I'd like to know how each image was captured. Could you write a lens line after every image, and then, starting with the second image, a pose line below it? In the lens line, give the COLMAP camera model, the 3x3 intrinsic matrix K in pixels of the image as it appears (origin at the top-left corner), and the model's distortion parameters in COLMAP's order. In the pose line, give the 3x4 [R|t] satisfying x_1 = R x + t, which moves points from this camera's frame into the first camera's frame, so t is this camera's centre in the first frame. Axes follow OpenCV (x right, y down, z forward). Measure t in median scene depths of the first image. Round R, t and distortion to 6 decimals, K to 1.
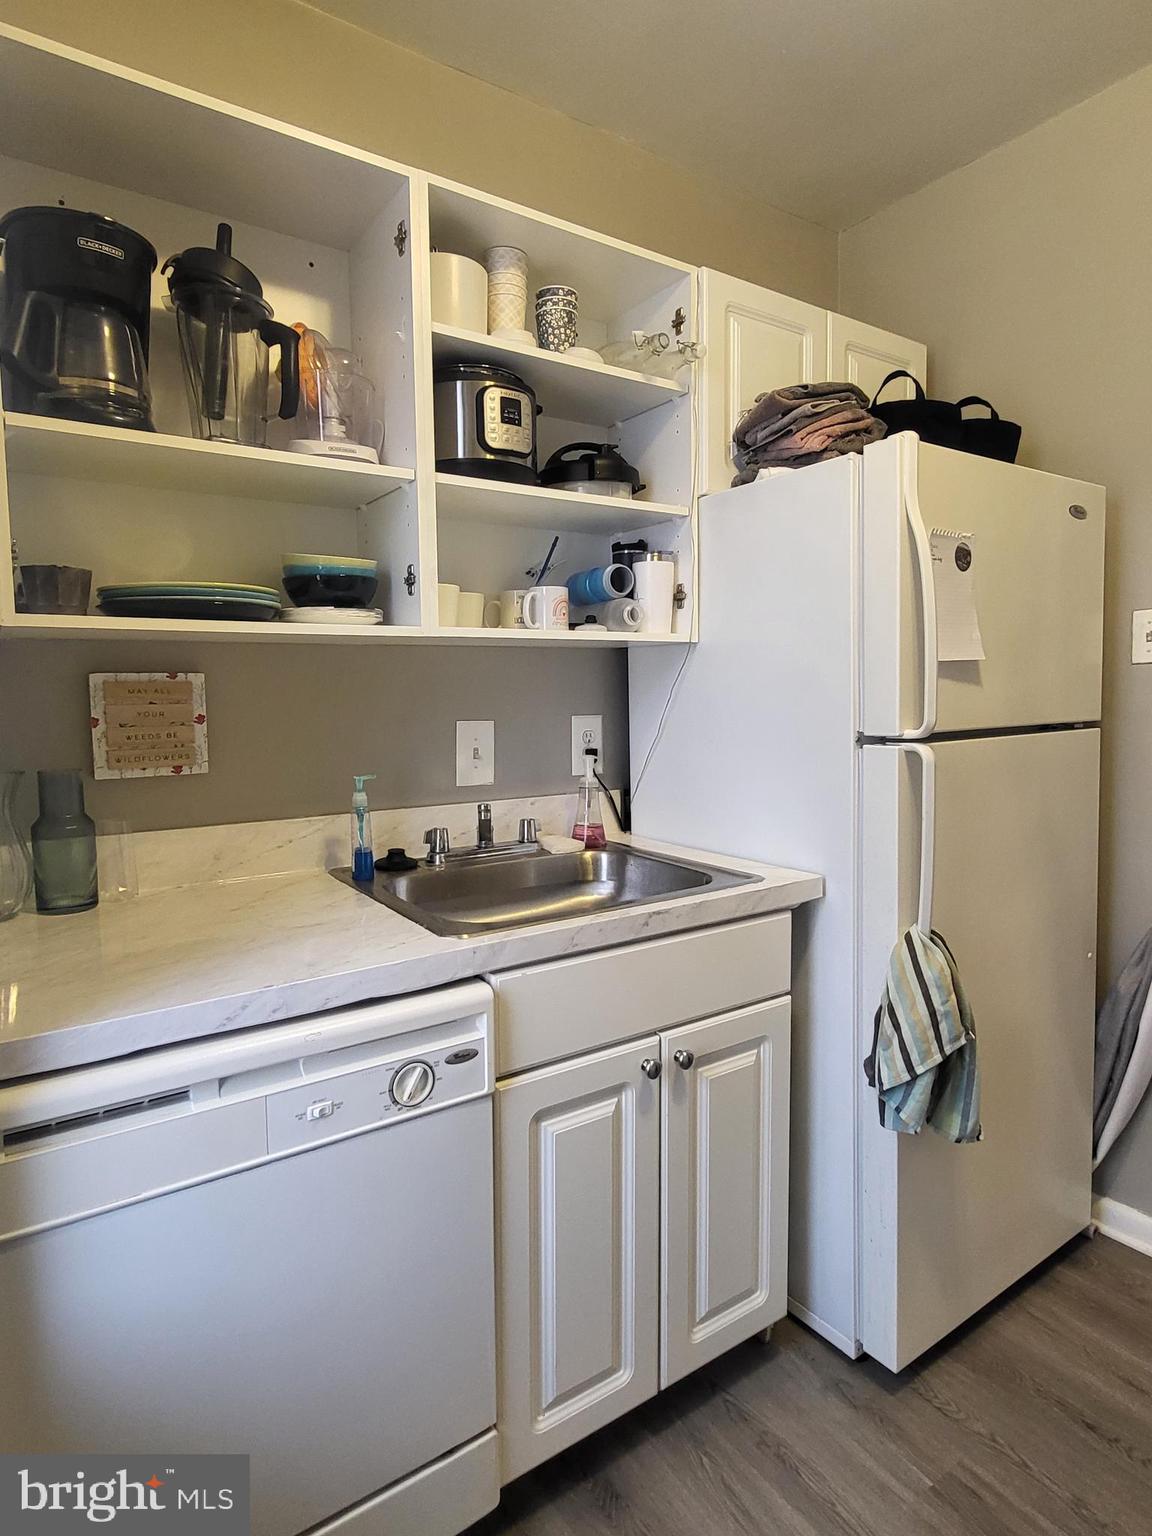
lens RADIAL K [[858.2, 0, 577.6], [0, 858.2, 749.5], [0, 0, 1]] dist [0.000345, -0.002971]
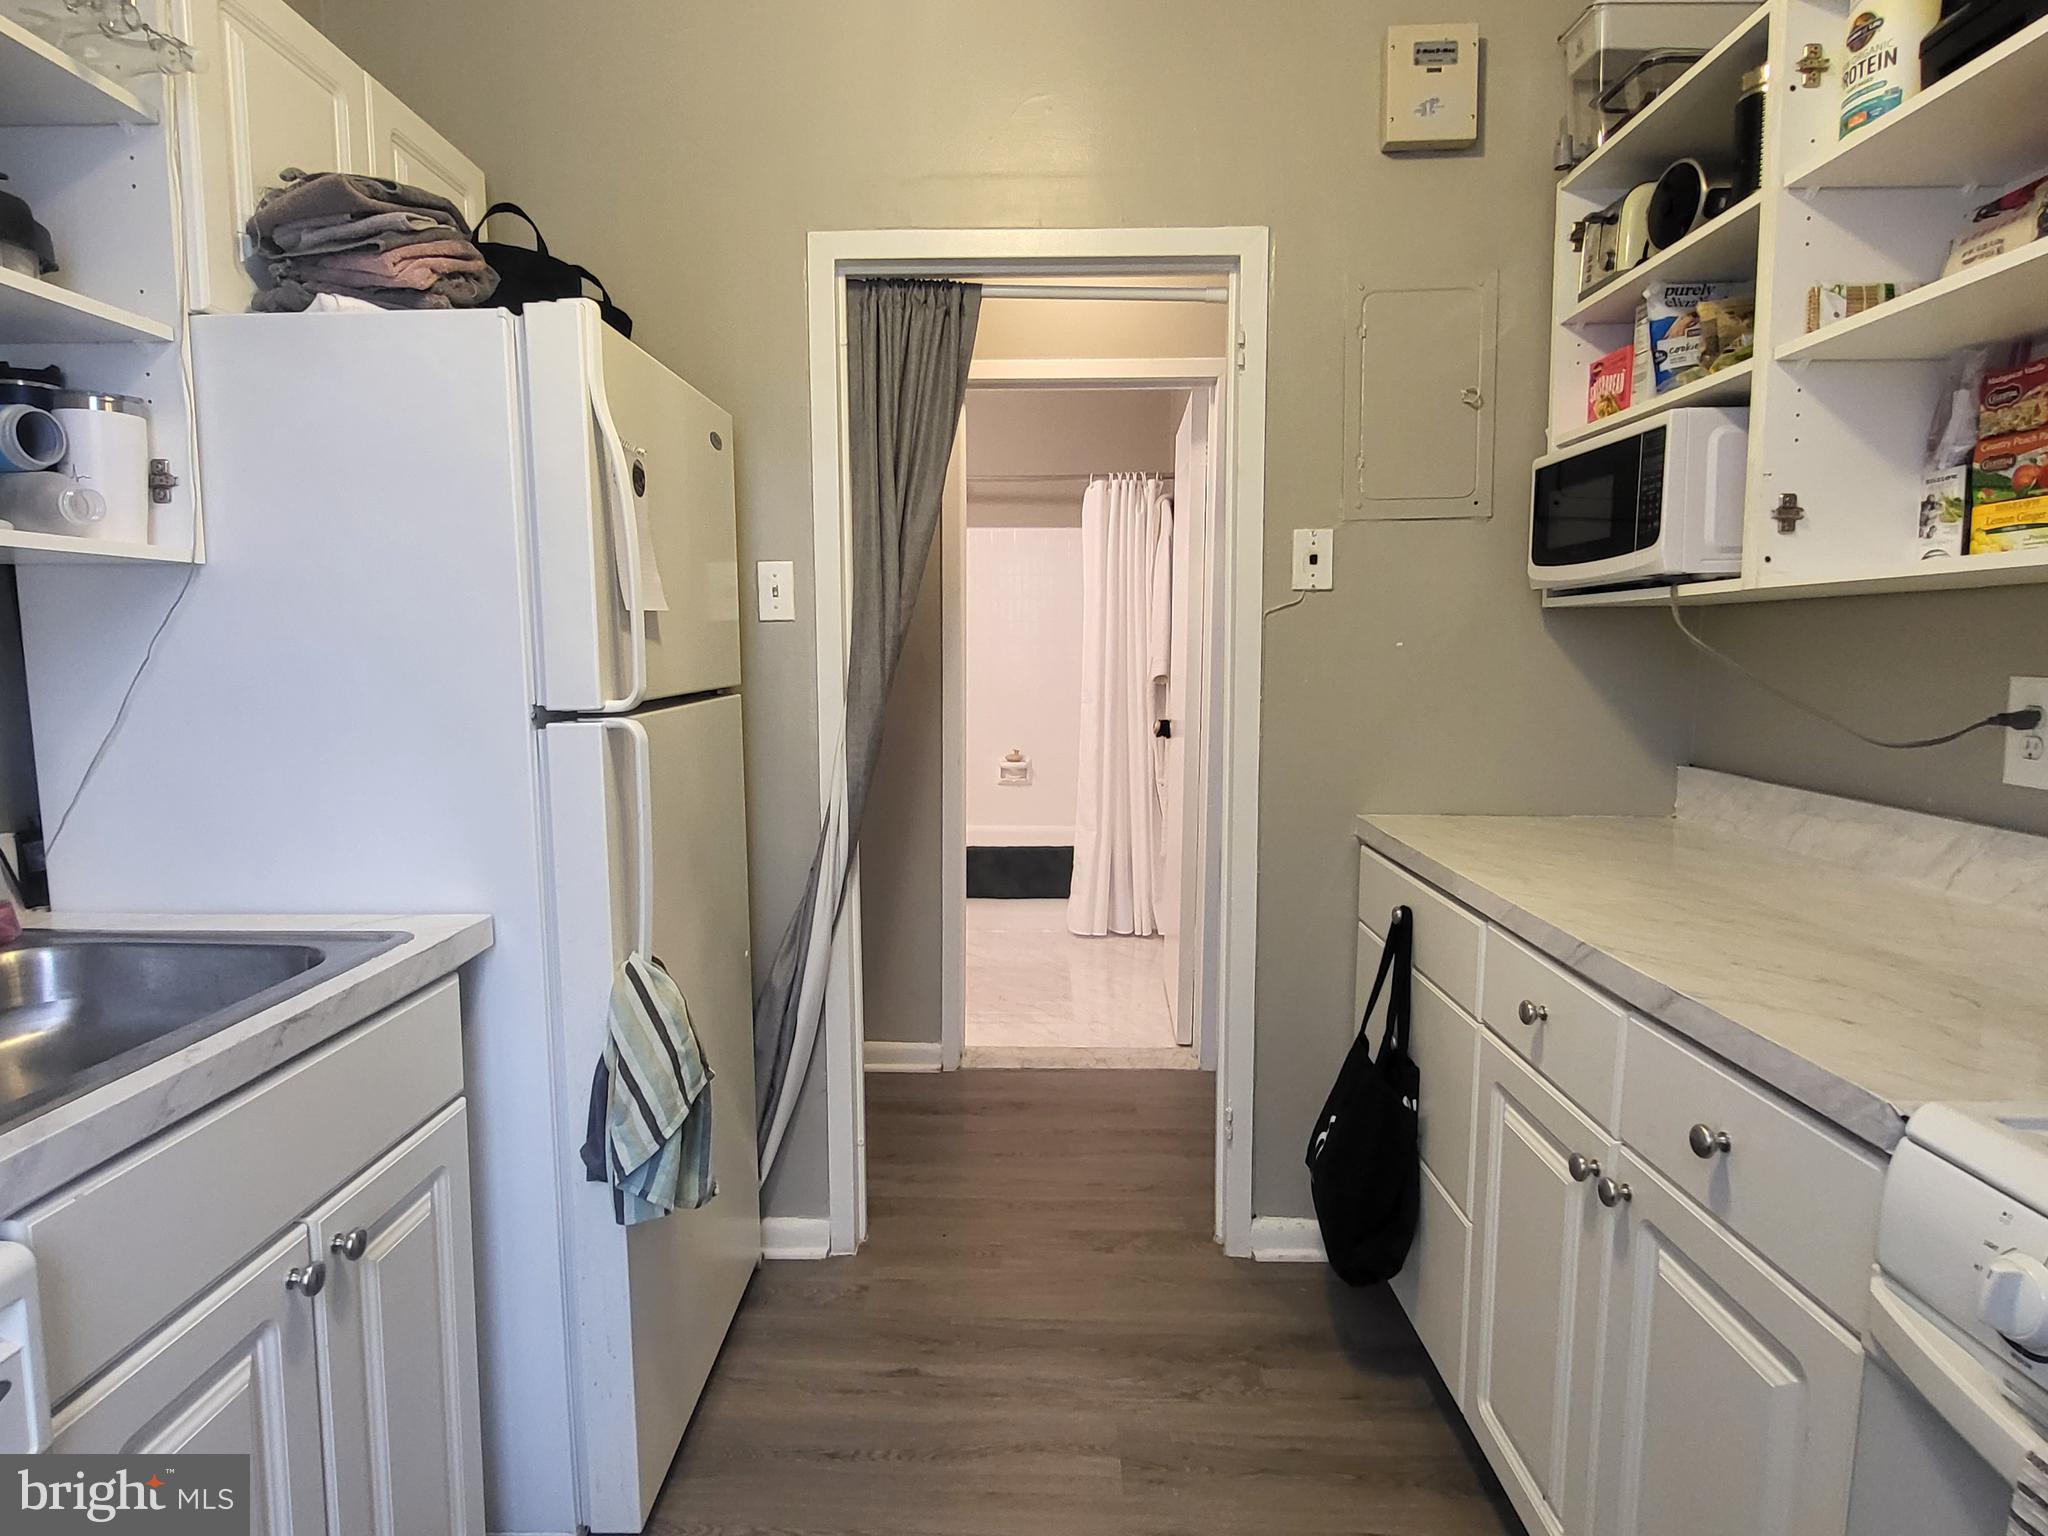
lens RADIAL K [[1144.2, 0, 1012.4], [0, 1144.2, 760.5], [0, 0, 1]] dist [0.000345, -0.002971]
pose [[0.579439, -0.072467, 0.811788, -0.212626], [0.051654, 0.997302, 0.052158, -0.003906], [-0.813377, 0.011710, 0.581618, 0.114430]]
